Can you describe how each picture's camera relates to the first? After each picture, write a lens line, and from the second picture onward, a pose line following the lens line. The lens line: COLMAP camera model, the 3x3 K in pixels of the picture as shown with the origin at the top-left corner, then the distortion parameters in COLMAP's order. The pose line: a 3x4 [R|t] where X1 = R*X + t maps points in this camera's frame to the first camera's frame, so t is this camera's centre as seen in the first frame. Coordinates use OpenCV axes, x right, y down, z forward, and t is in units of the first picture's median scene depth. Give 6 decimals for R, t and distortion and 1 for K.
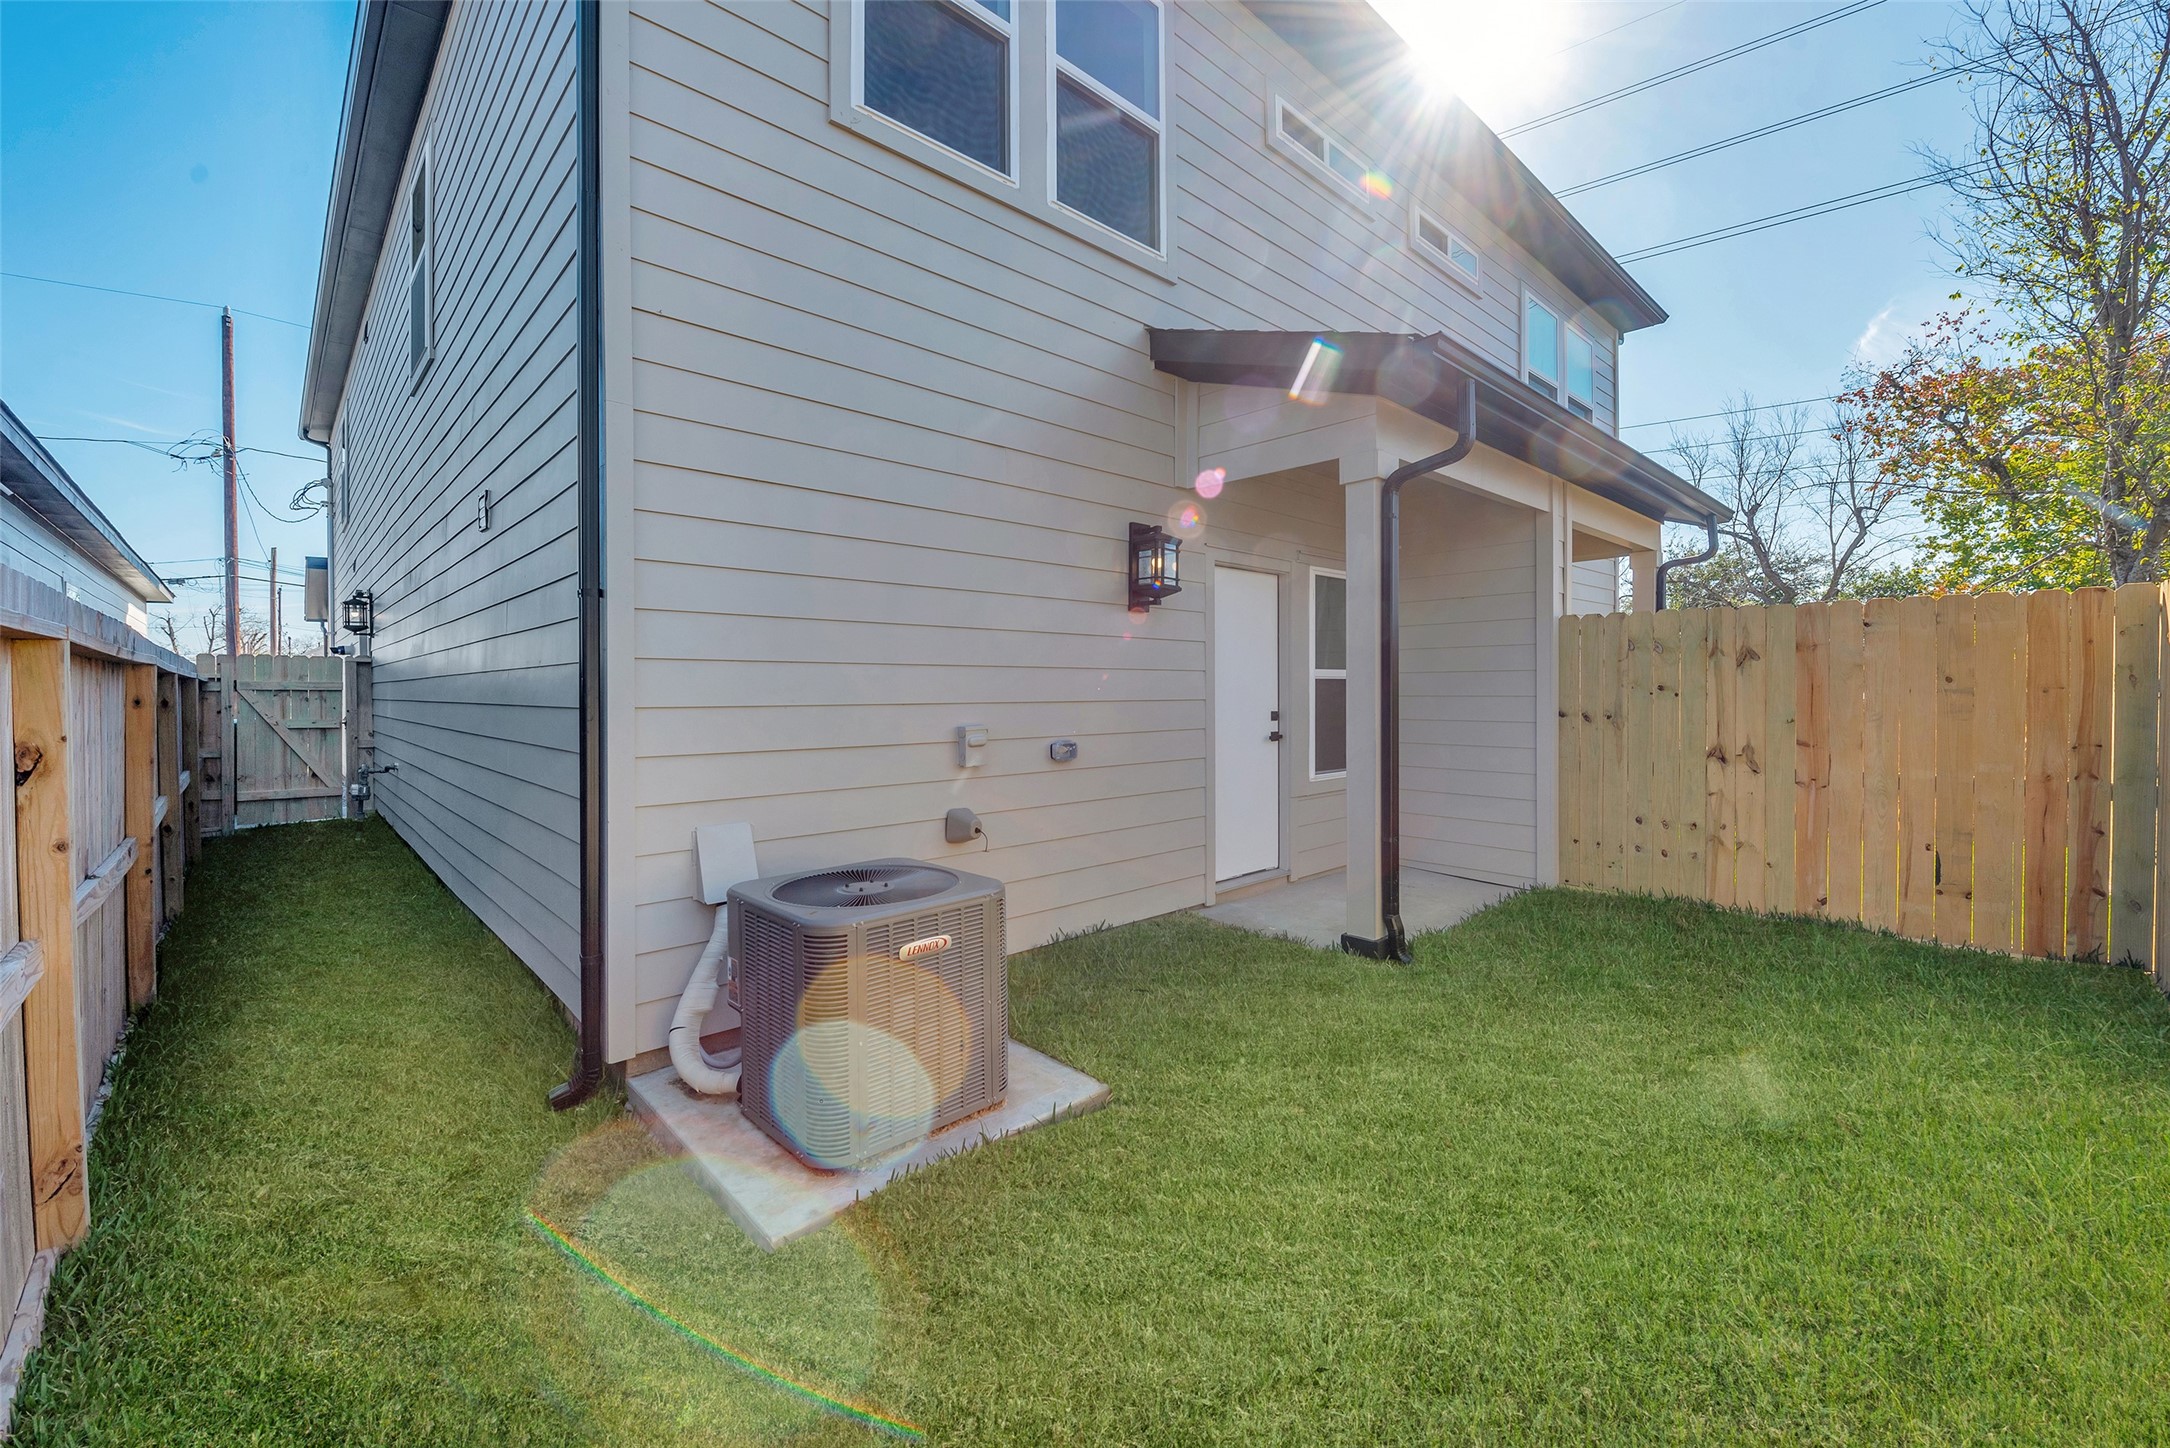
lens RADIAL K [[886.5, 0, 1045.8], [0, 886.5, 689.8], [0, 0, 1]] dist [0.000288, 0.000178]
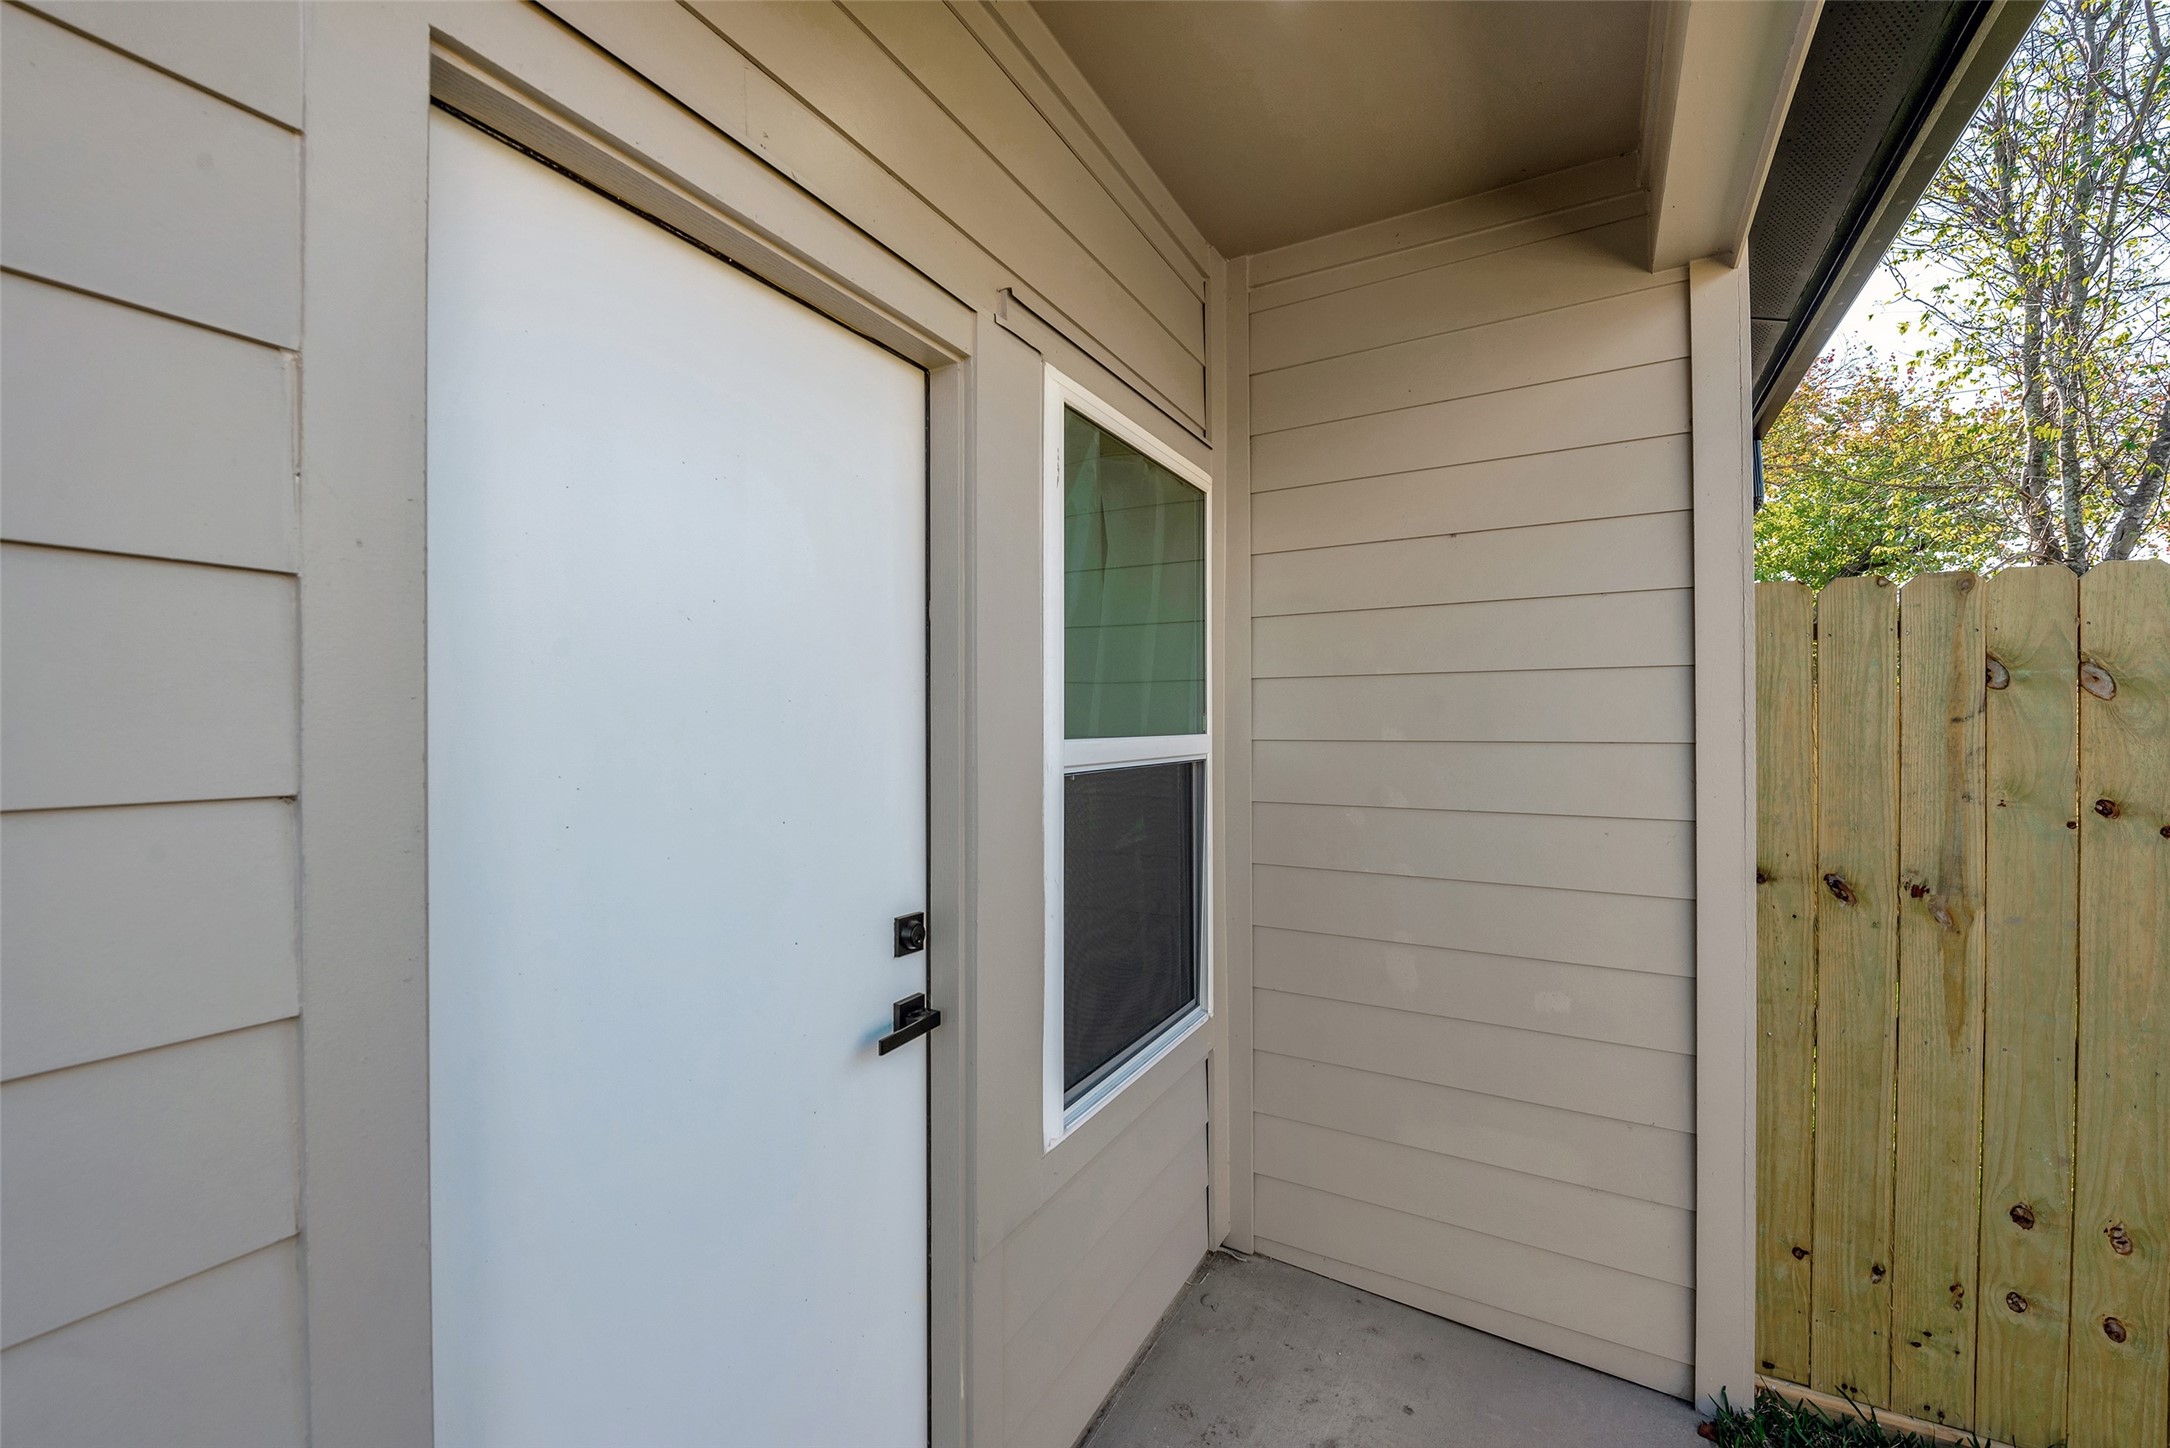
lens RADIAL K [[886.5, 0, 1076.6], [0, 886.5, 725.6], [0, 0, 1]] dist [0.000288, 0.000178]
pose [[0.943728, 0.001324, 0.330721, 0.223328], [-0.001705, 0.999998, 0.000863, -0.029055], [-0.330719, -0.001378, 0.943728, 0.762949]]
